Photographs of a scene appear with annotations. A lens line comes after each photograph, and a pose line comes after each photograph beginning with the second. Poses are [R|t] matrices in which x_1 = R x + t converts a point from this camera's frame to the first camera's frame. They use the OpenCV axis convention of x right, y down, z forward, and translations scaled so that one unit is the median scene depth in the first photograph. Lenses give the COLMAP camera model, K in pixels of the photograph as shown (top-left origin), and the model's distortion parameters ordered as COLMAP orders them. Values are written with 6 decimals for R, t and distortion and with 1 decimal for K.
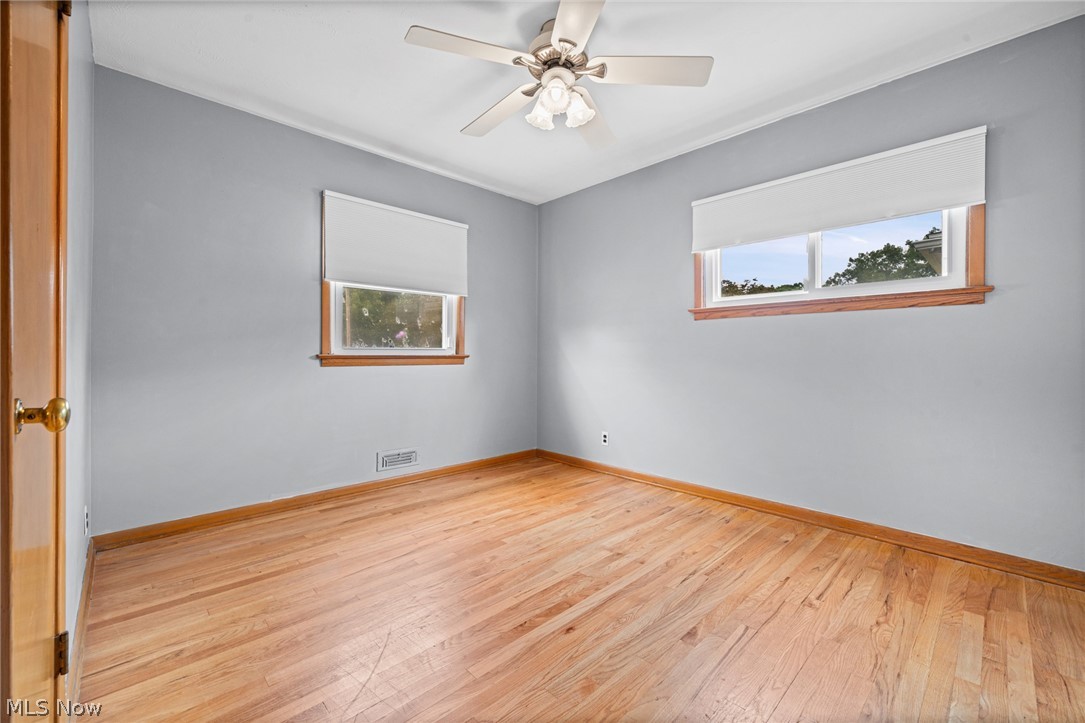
lens RADIAL K [[433.4, 0, 541.0], [0, 433.4, 356.7], [0, 0, 1]] dist [-0.002857, -0.000060]
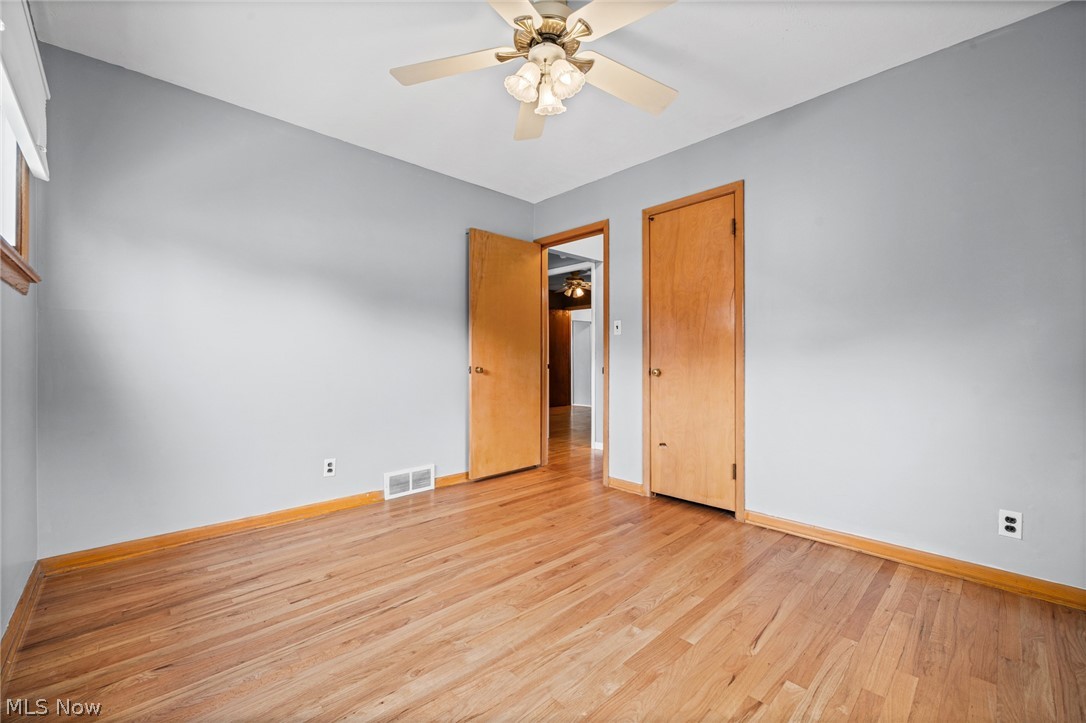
lens RADIAL K [[433.8, 0, 541.5], [0, 433.8, 356.7], [0, 0, 1]] dist [-0.002857, -0.000060]
pose [[-0.999979, -0.003557, 0.005493, 0.047886], [-0.003564, 0.999993, -0.001280, -0.011475], [-0.005488, -0.001299, -0.999984, 2.141384]]
